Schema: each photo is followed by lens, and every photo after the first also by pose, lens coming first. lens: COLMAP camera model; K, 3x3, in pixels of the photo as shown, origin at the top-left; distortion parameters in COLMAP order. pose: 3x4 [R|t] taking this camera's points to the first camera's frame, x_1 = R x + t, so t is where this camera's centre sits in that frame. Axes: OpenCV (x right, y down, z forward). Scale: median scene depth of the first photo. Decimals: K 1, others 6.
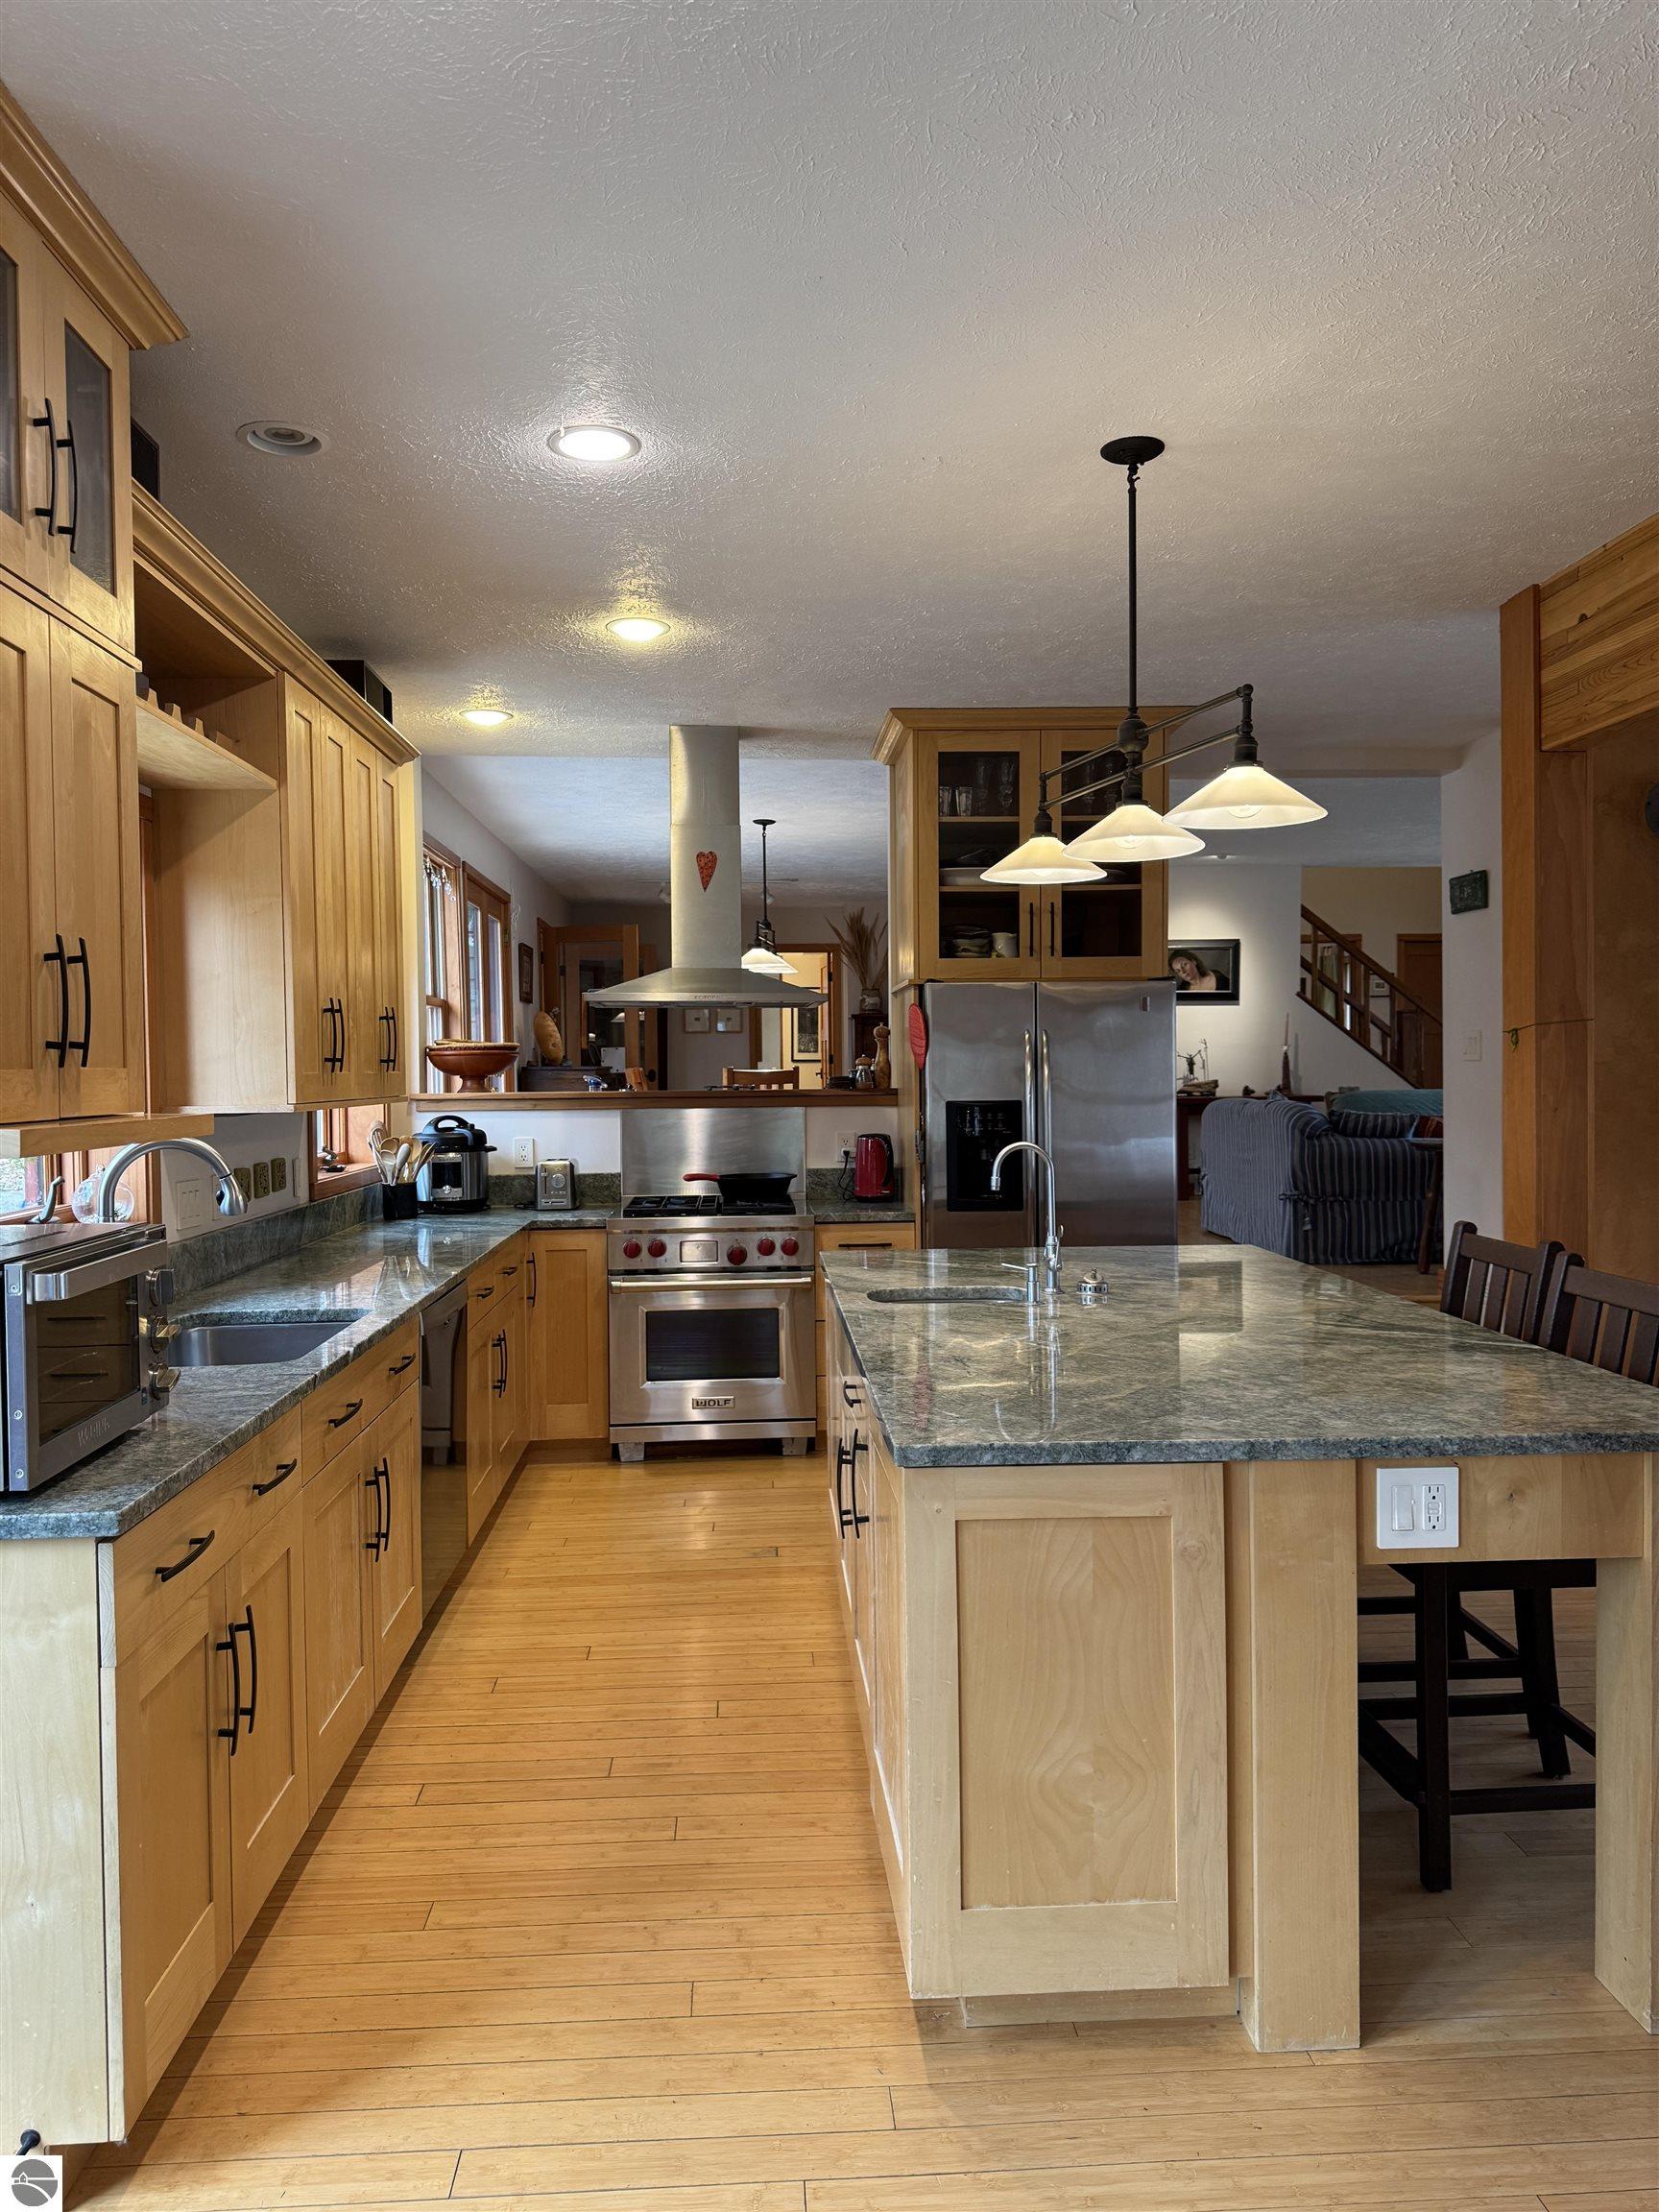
lens RADIAL K [[1568.0, 0, 821.8], [0, 1568.0, 1108.0], [0, 0, 1]] dist [0.054375, -0.011097]
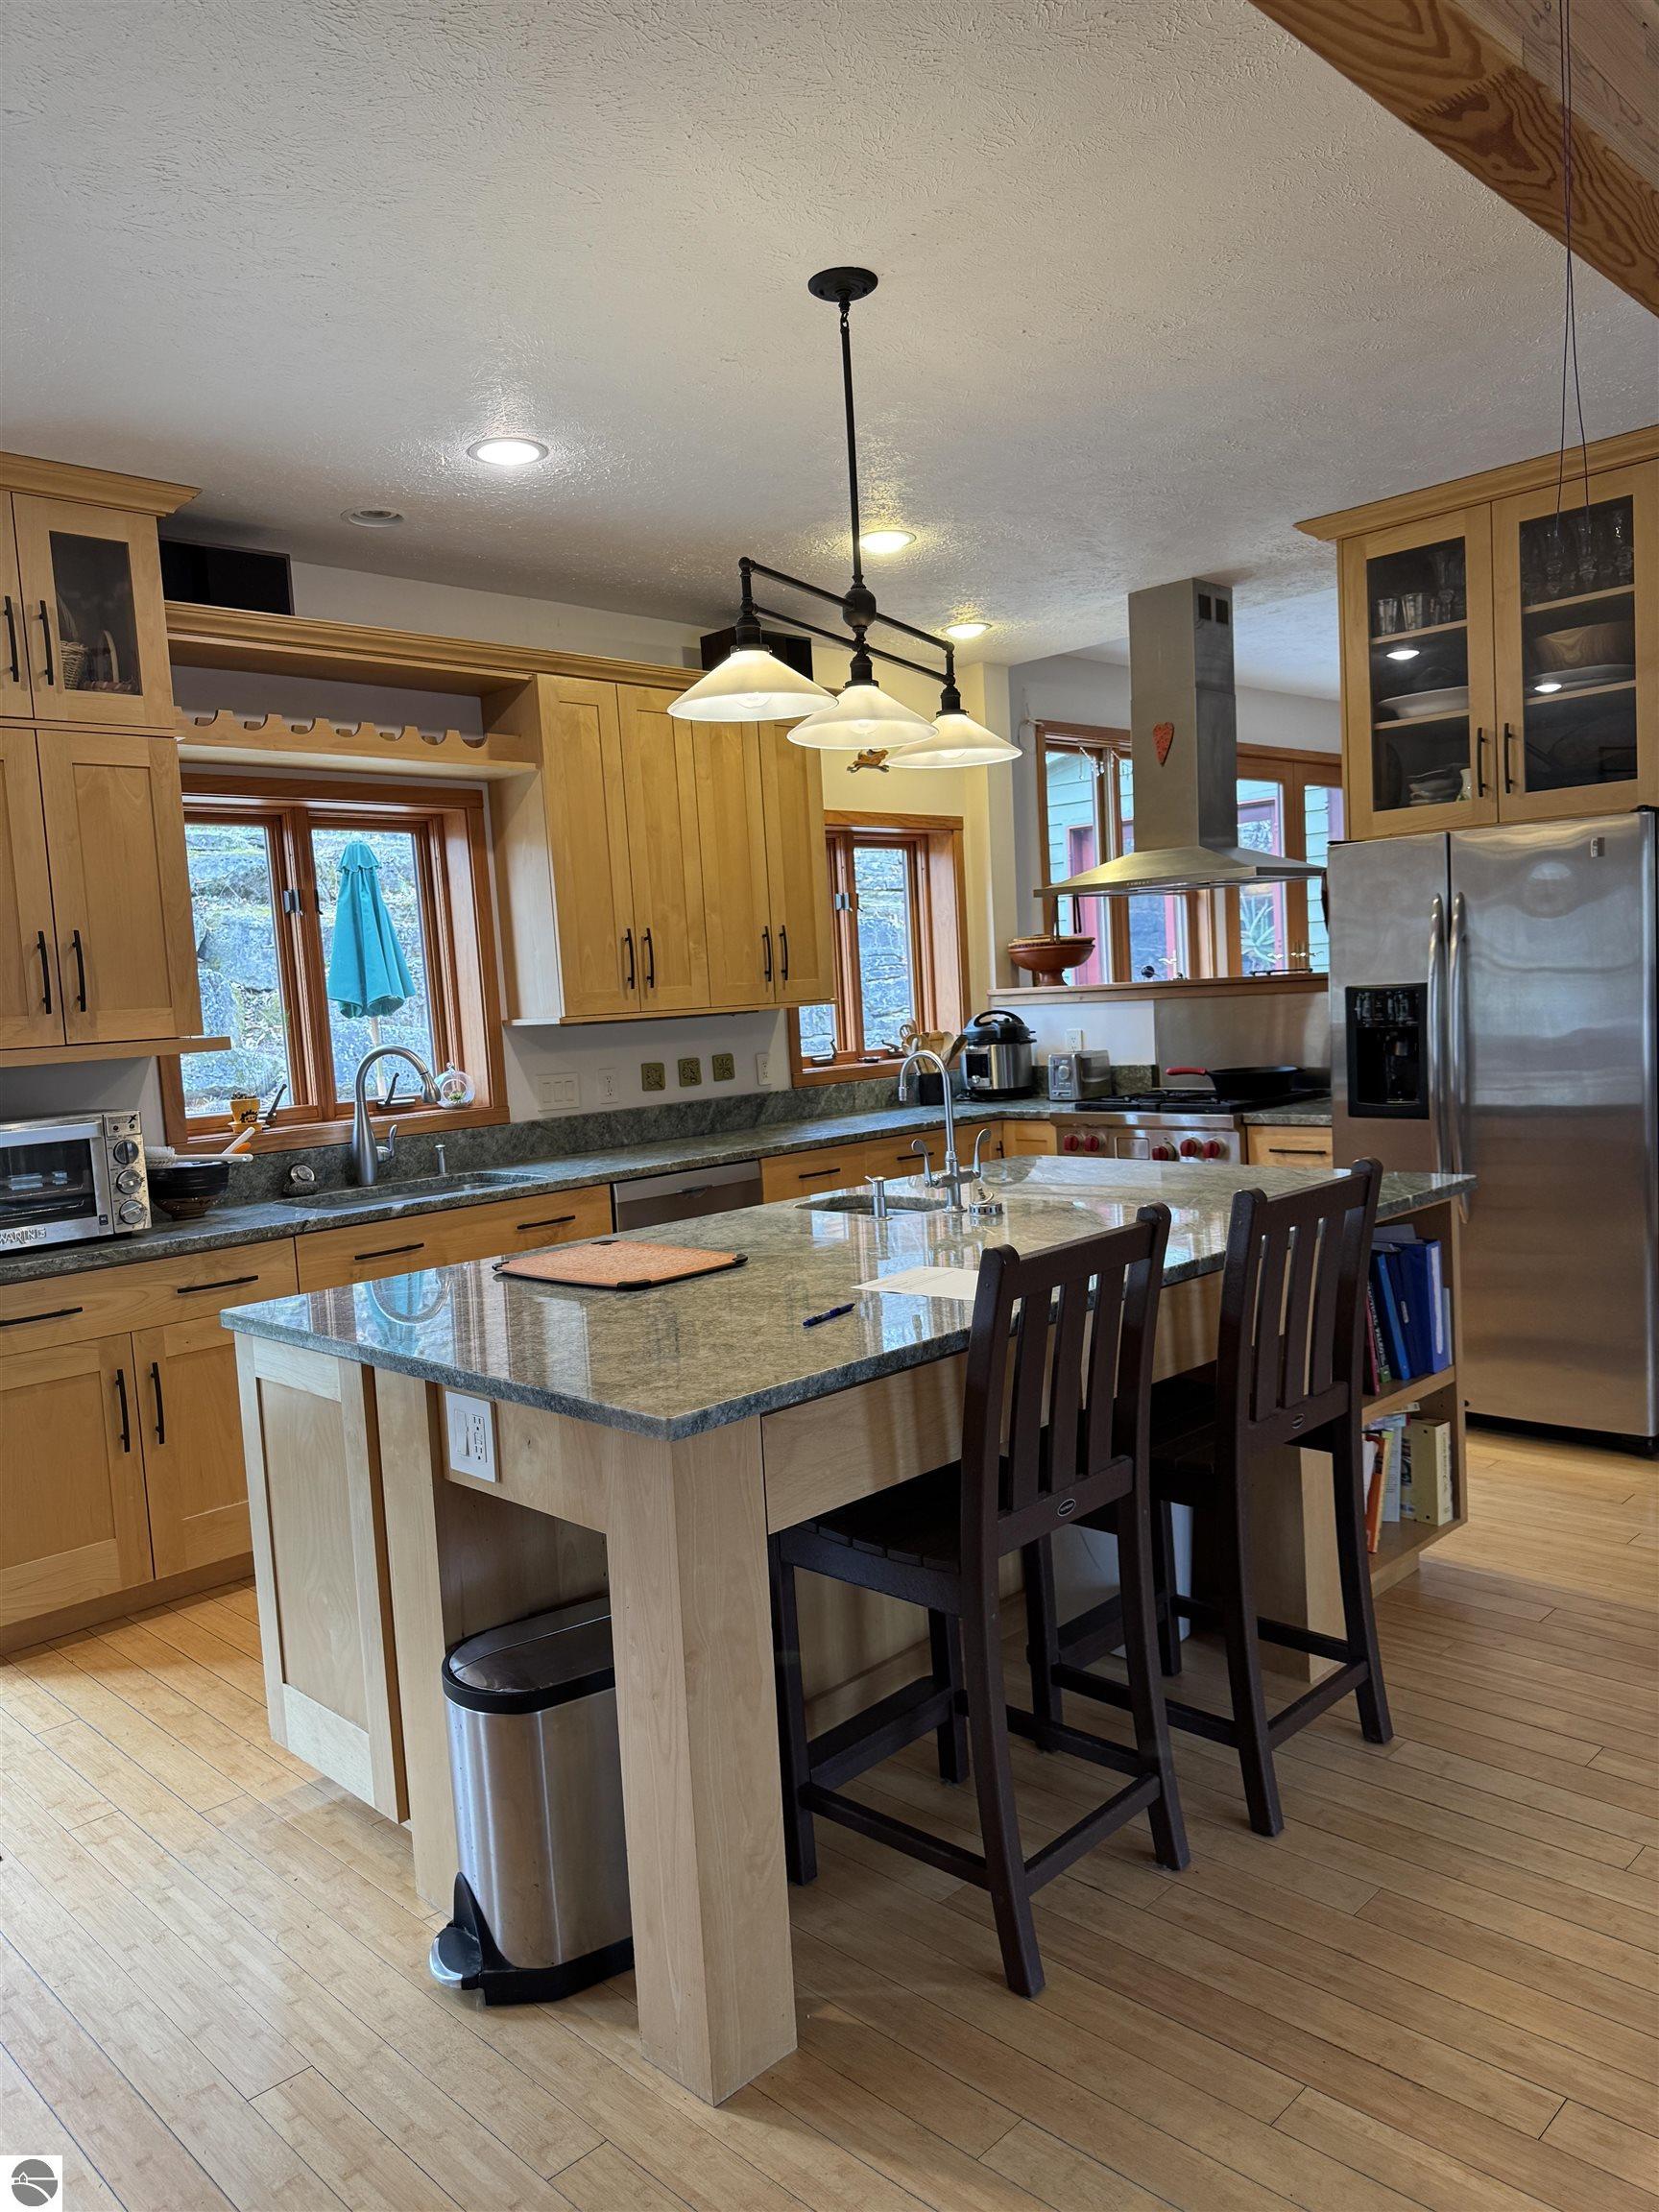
lens RADIAL K [[1568.0, 0, 813.3], [0, 1568.0, 1111.8], [0, 0, 1]] dist [0.054375, -0.011097]
pose [[0.660009, 0.033065, -0.750530, 0.520250], [0.032298, 0.996858, 0.072319, -0.007616], [0.750563, -0.071971, 0.656868, 0.214322]]
